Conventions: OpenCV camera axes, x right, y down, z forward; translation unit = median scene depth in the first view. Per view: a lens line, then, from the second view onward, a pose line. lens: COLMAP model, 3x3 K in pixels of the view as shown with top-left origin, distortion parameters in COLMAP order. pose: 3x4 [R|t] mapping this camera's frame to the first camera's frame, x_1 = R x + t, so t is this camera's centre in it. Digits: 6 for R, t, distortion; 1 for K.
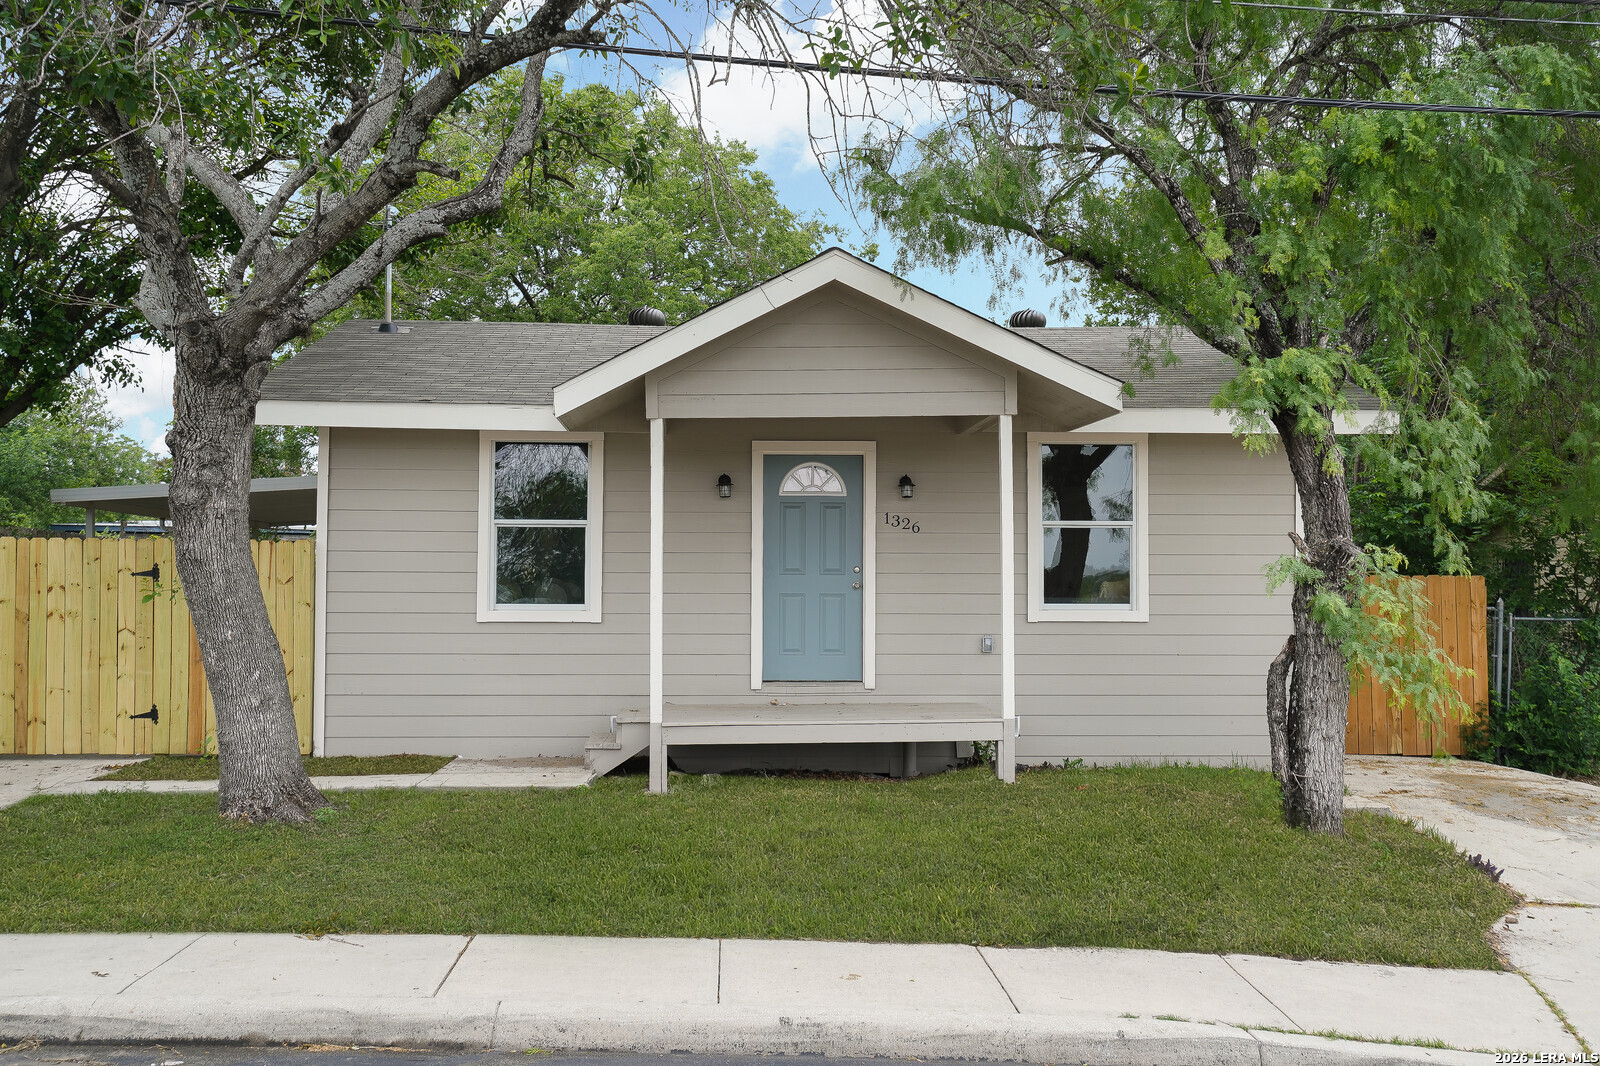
lens RADIAL K [[1547.1, 0, 794.5], [0, 1547.1, 568.1], [0, 0, 1]] dist [0.002131, 0.235969]
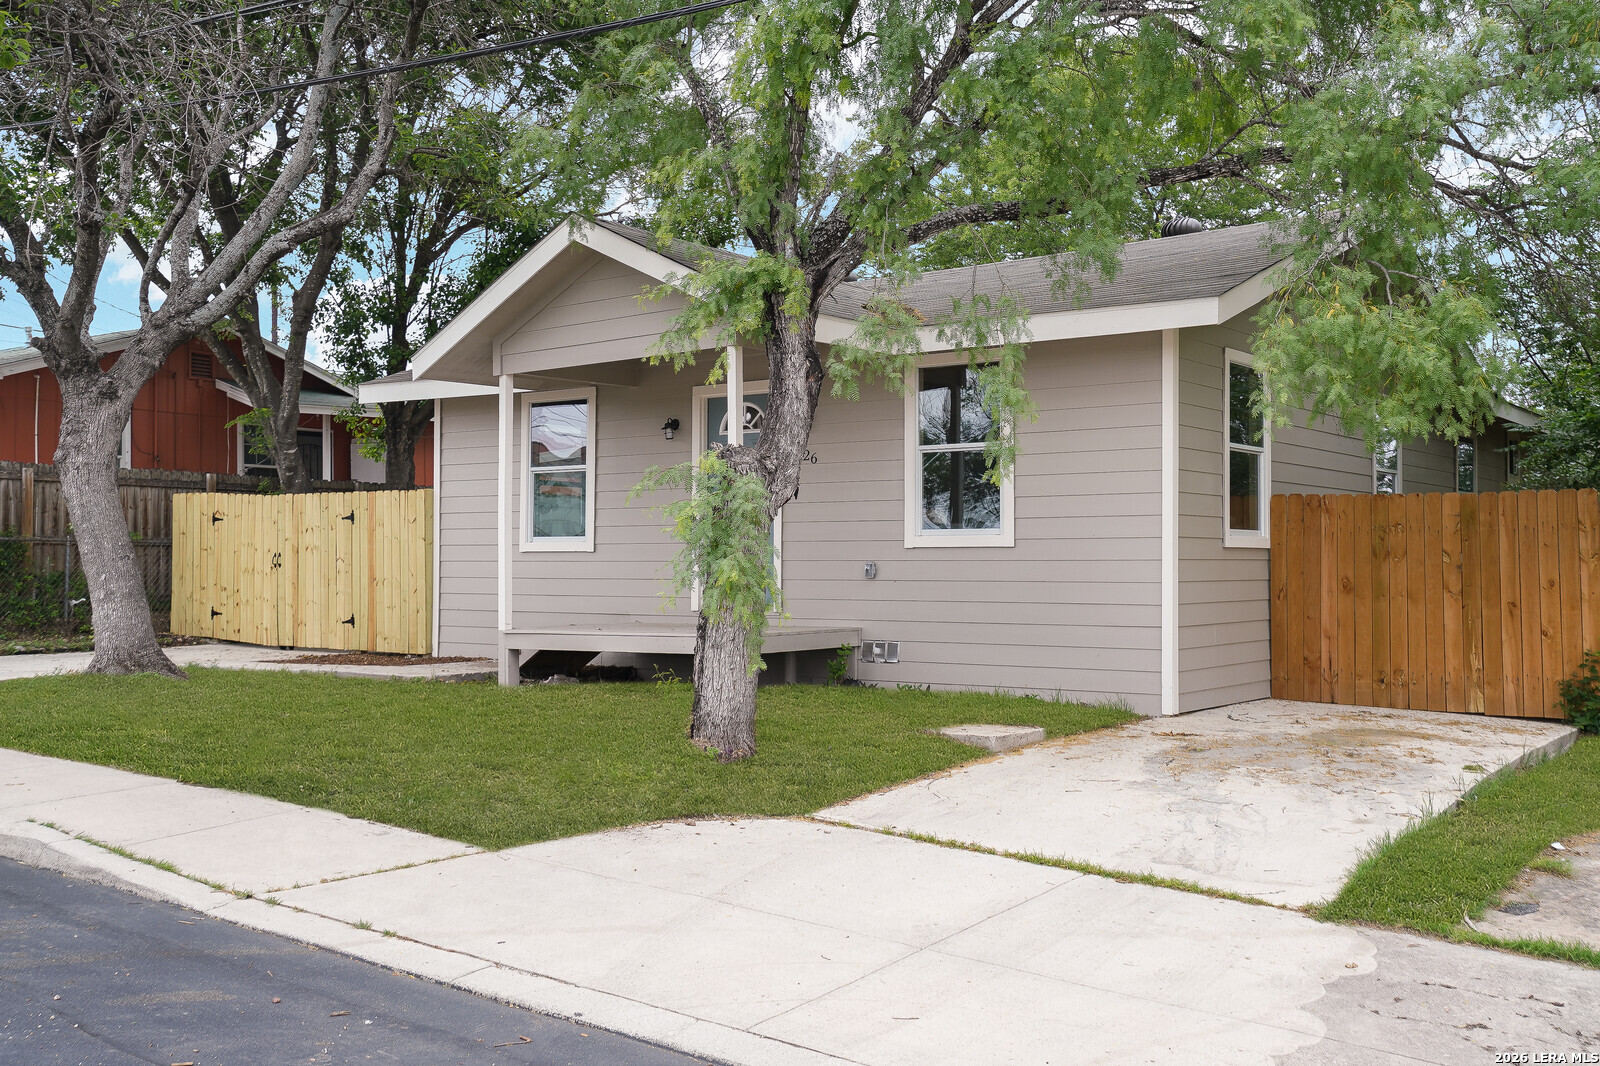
lens RADIAL K [[1547.1, 0, 794.5], [0, 1547.1, 568.1], [0, 0, 1]] dist [0.002131, 0.235969]
pose [[0.786743, -0.001411, -0.617279, 0.725277], [0.013725, 0.999790, 0.015208, 0.032307], [0.617128, -0.020437, 0.786597, 0.175438]]
